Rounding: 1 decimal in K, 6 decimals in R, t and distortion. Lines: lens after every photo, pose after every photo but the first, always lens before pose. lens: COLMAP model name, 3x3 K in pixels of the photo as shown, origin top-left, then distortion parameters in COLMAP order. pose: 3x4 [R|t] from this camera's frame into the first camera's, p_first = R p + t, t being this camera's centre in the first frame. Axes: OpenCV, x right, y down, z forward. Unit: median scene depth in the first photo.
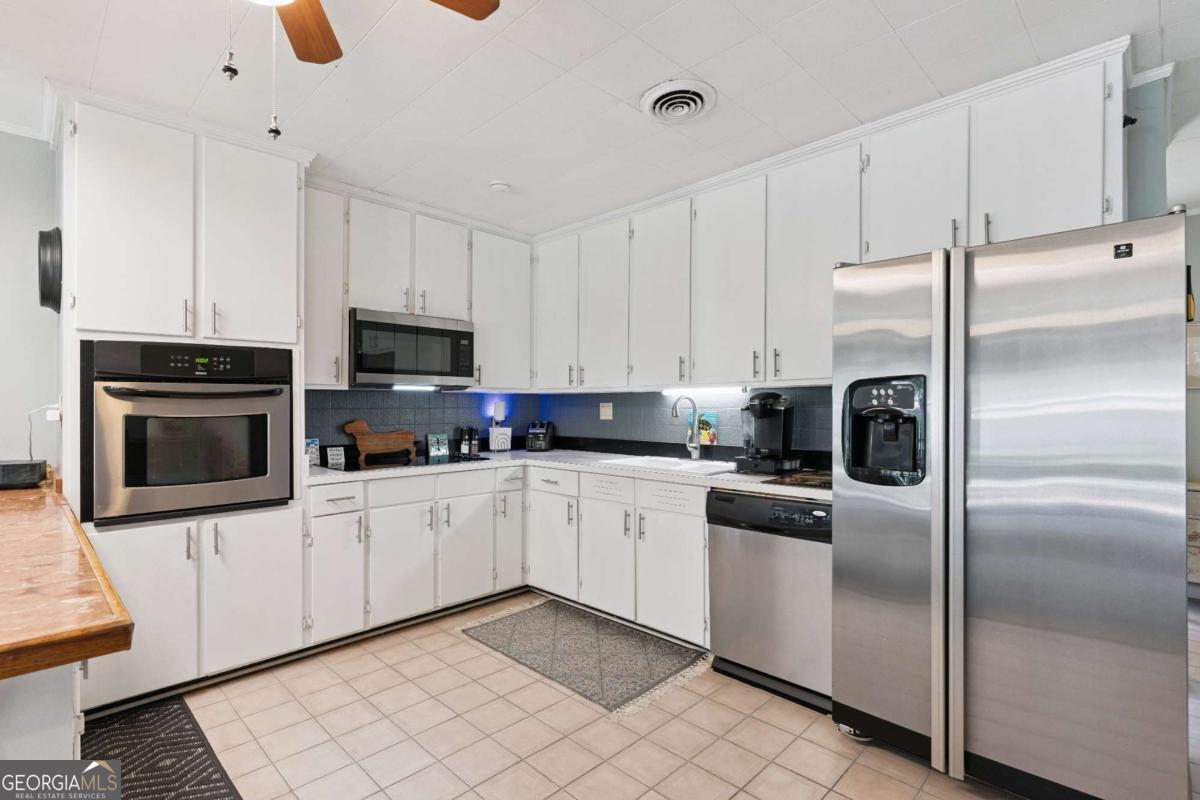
lens RADIAL K [[568.3, 0, 599.2], [0, 568.3, 402.4], [0, 0, 1]] dist [0.002804, 0.000226]
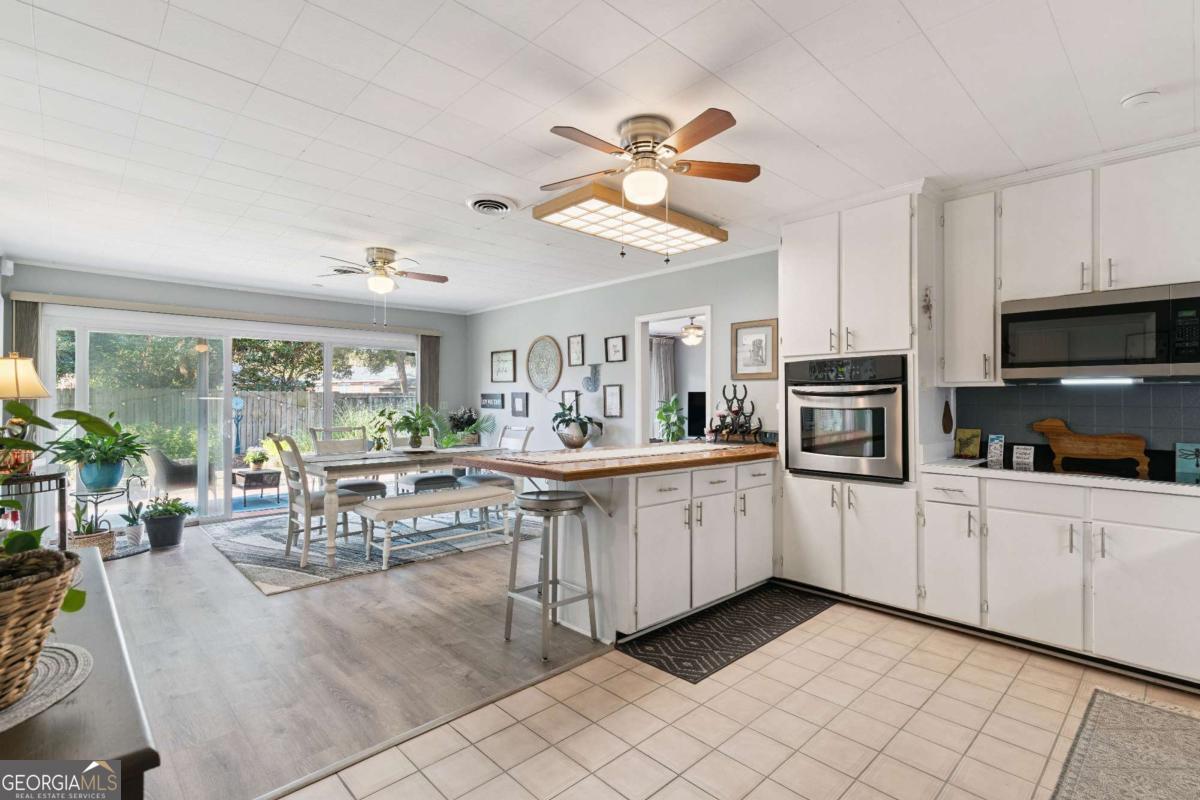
lens RADIAL K [[568.3, 0, 593.2], [0, 568.3, 400.9], [0, 0, 1]] dist [0.002804, 0.000226]
pose [[-0.037333, 0.004555, -0.999293, 0.650647], [-0.000246, 0.999990, 0.004567, -0.001209], [0.999303, 0.000417, -0.037331, 0.383534]]
